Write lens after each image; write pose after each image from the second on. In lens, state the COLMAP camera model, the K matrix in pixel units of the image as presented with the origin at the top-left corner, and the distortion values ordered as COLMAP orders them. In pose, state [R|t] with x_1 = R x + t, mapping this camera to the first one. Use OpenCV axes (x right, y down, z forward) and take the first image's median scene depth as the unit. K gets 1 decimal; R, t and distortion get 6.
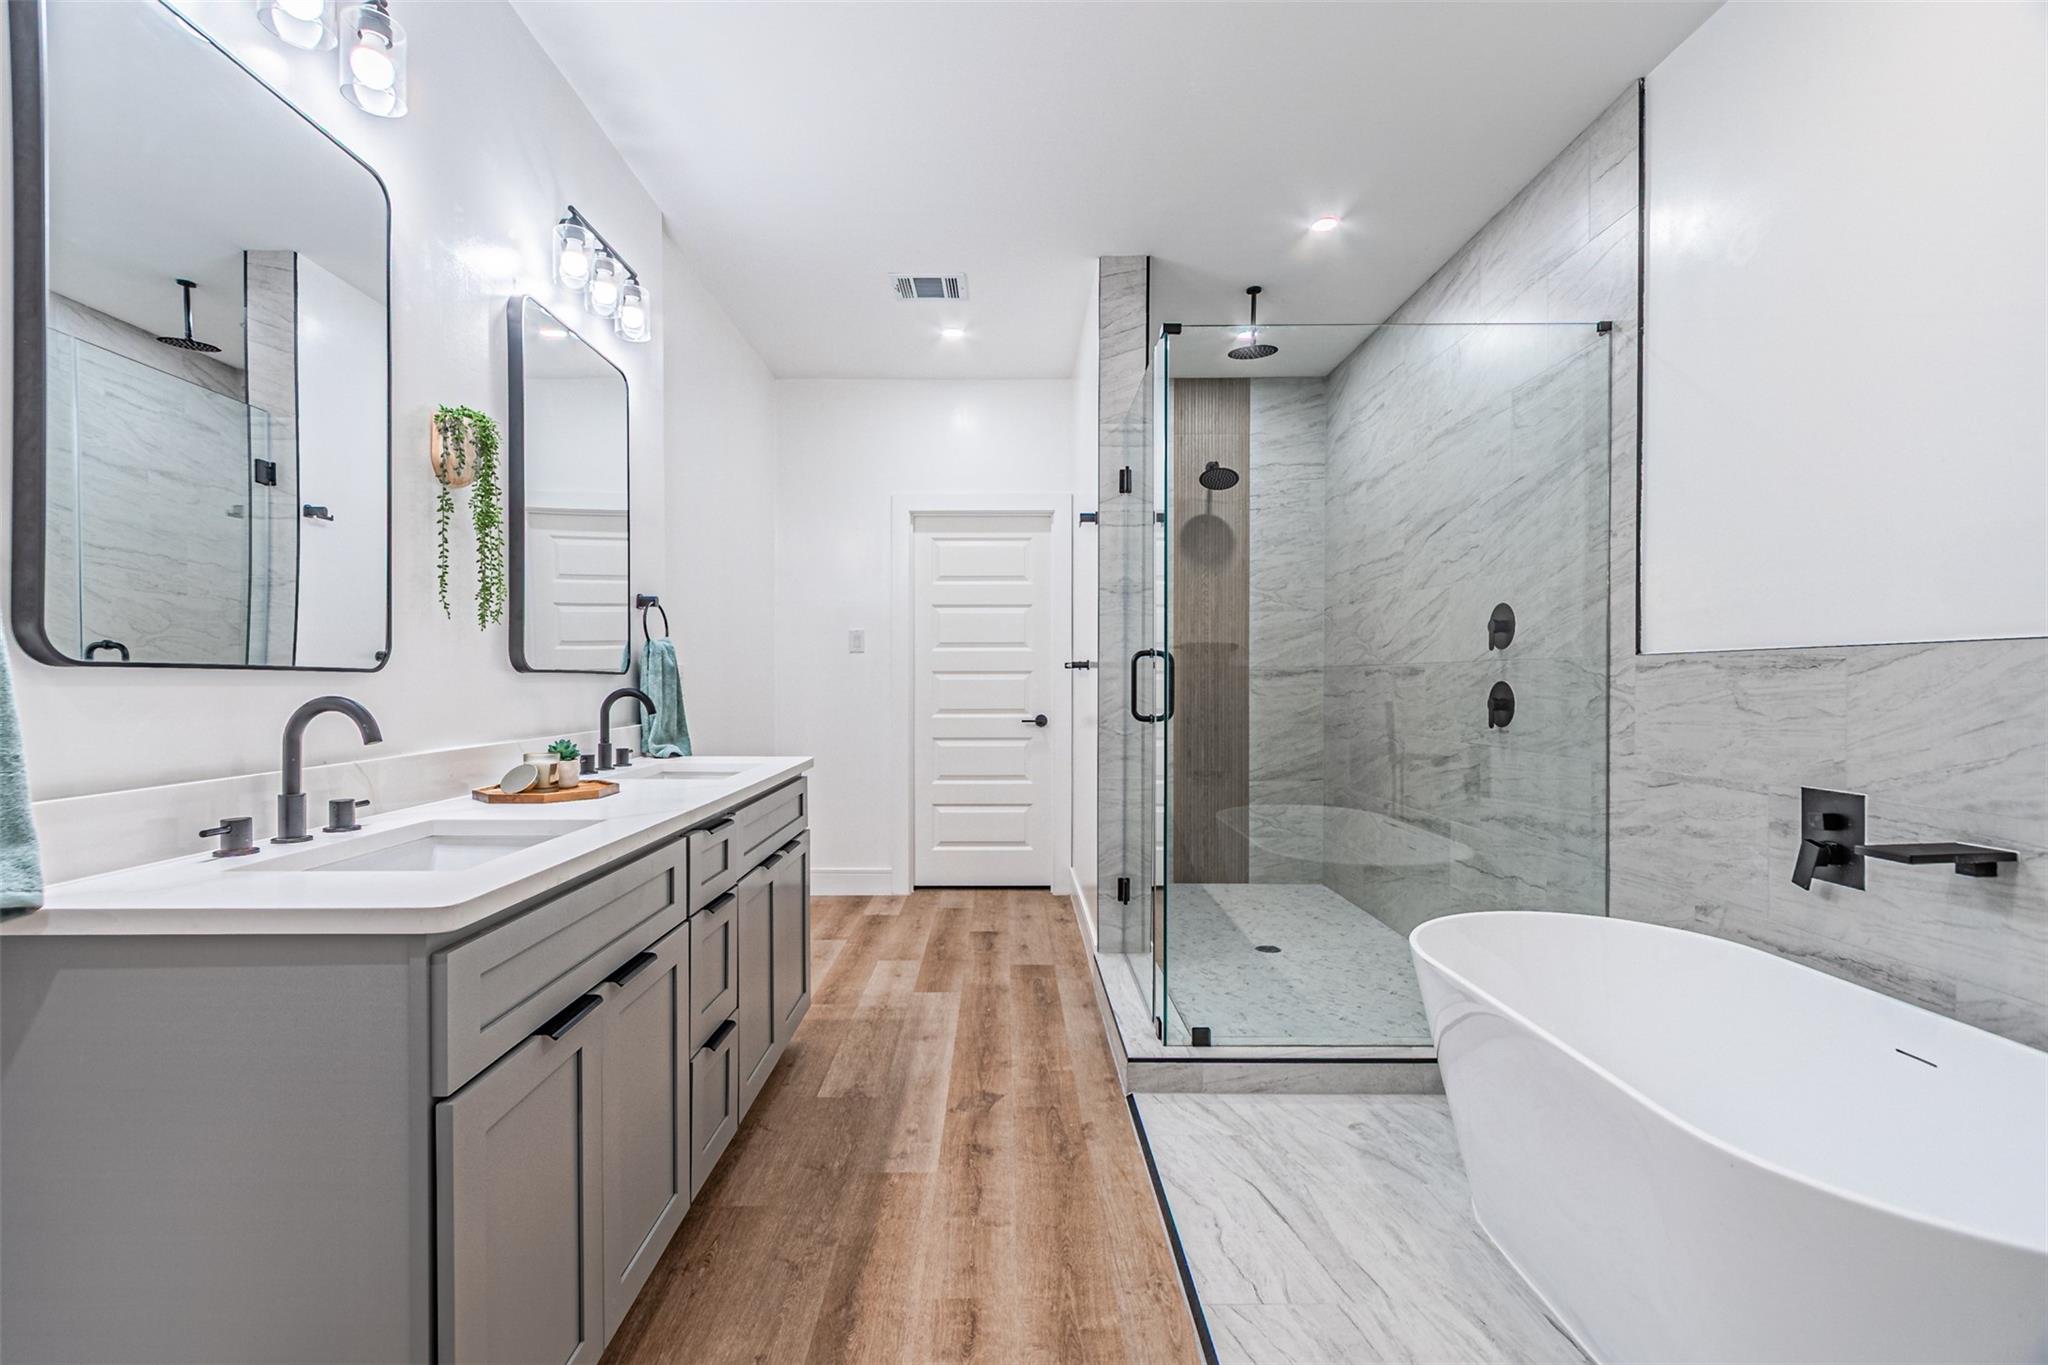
lens RADIAL K [[904.7, 0, 1010.3], [0, 904.7, 687.9], [0, 0, 1]] dist [0.007806, -0.003169]
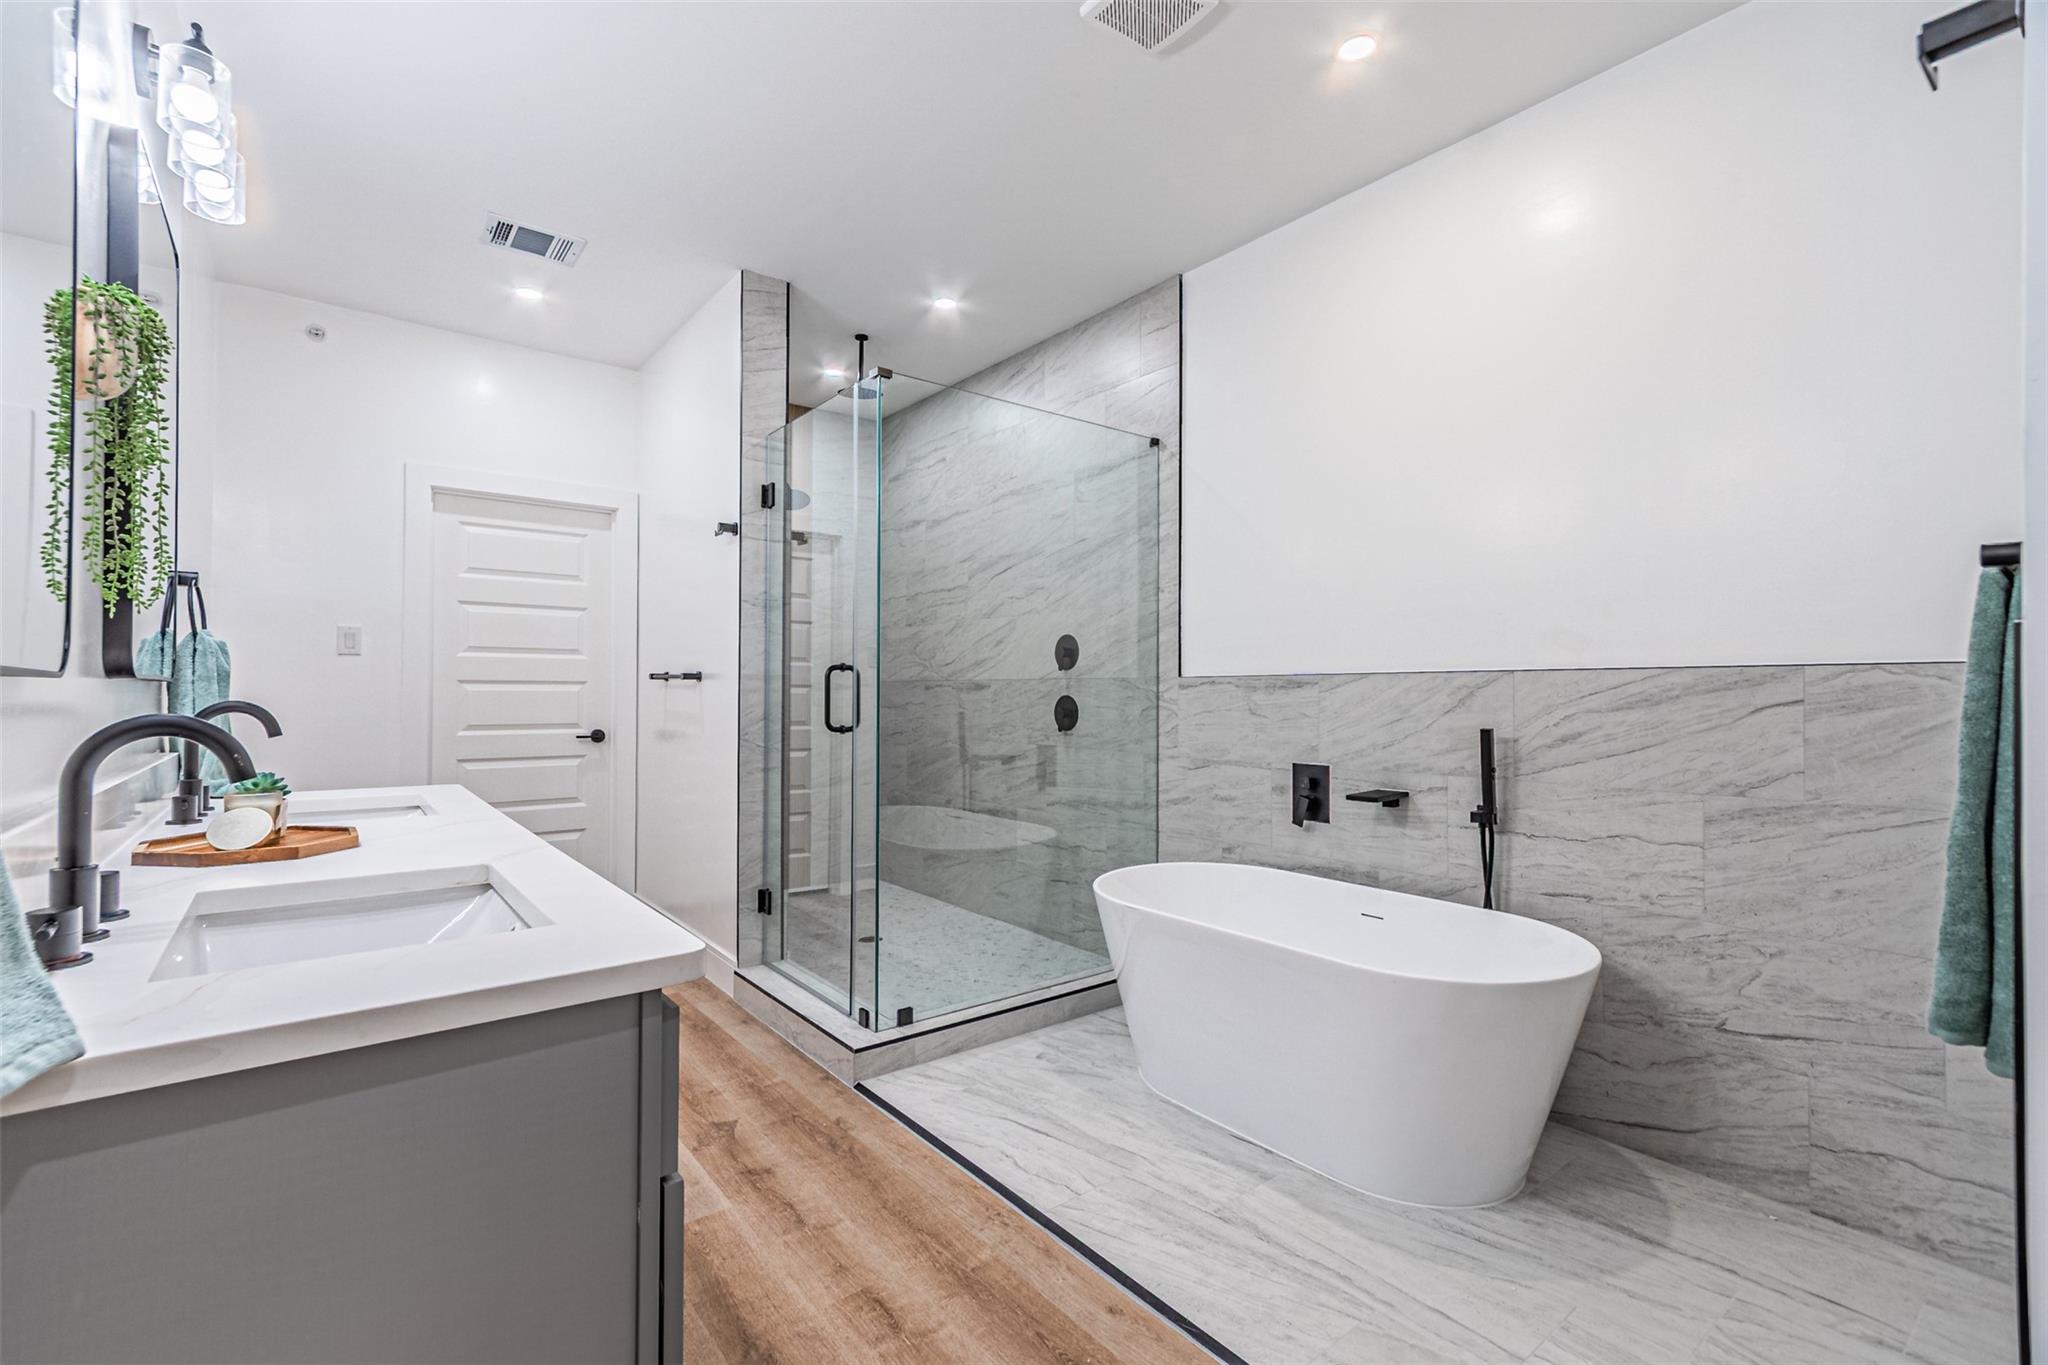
lens RADIAL K [[904.7, 0, 1014.1], [0, 904.7, 683.8], [0, 0, 1]] dist [0.007806, -0.003169]
pose [[0.784068, 0.010753, 0.620582, -0.371637], [0.000187, 0.999846, -0.017561, -0.000729], [-0.620675, 0.013885, 0.783945, 0.046112]]
